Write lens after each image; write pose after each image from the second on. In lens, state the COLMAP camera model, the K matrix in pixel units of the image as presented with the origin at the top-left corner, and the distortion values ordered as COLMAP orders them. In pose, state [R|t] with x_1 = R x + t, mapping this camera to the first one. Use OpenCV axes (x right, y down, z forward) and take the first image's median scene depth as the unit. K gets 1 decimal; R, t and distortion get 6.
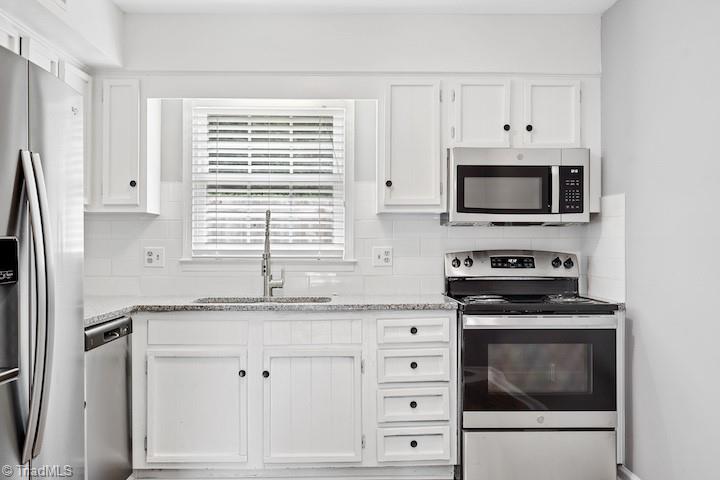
lens RADIAL K [[675.3, 0, 362.8], [0, 675.3, 244.3], [0, 0, 1]] dist [0.000917, 0.000000]
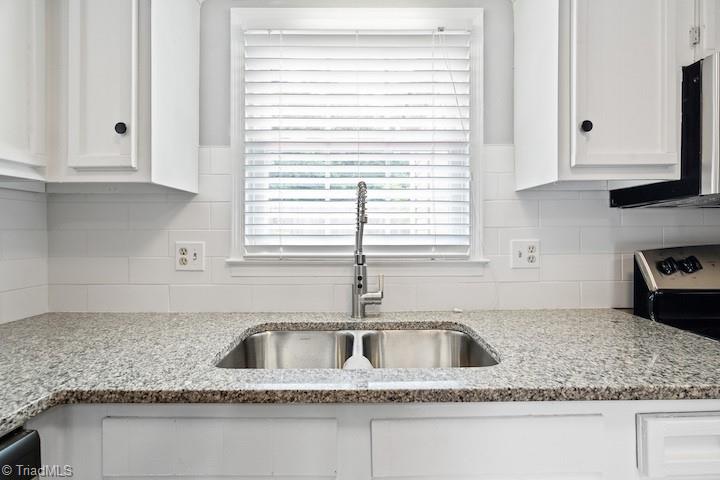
lens RADIAL K [[327.8, 0, 365.8], [0, 327.8, 231.7], [0, 0, 1]] dist [-0.001099, 0.001365]
pose [[0.999779, -0.004130, -0.020598, -0.134114], [0.004000, 0.999972, -0.006341, -0.003260], [0.020624, 0.006257, 0.999768, 0.723904]]
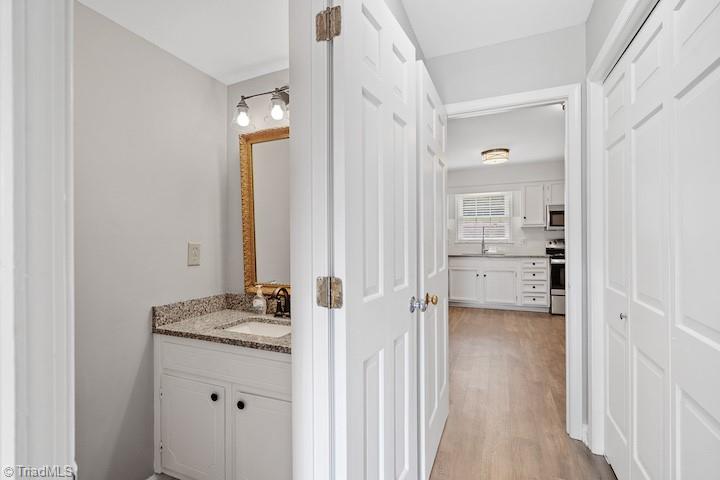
lens RADIAL K [[327.8, 0, 363.3], [0, 327.8, 237.3], [0, 0, 1]] dist [-0.001099, 0.001365]
pose [[0.908073, -0.013797, -0.418584, -0.006296], [0.012890, 0.999904, -0.004996, -0.001265], [0.418613, -0.000859, 0.908164, -0.685896]]
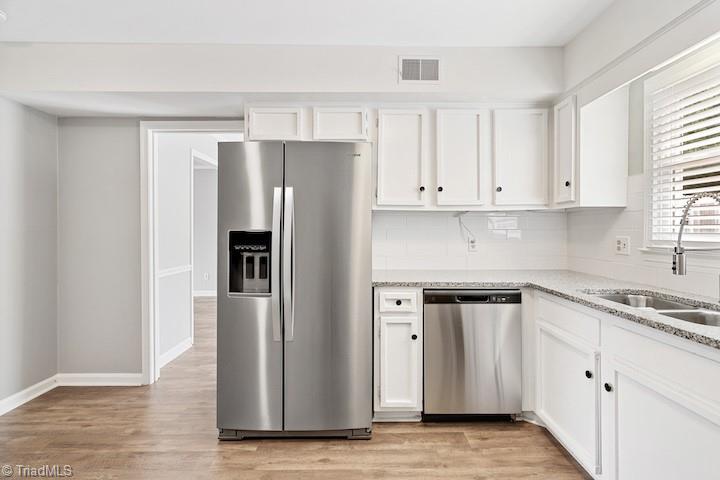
lens RADIAL K [[327.8, 0, 363.6], [0, 327.8, 238.2], [0, 0, 1]] dist [-0.001099, 0.001365]
pose [[-0.017471, 0.020656, -0.999634, 0.251296], [-0.000973, 0.999786, 0.020676, -0.004033], [0.999847, 0.001334, -0.017447, 0.630590]]
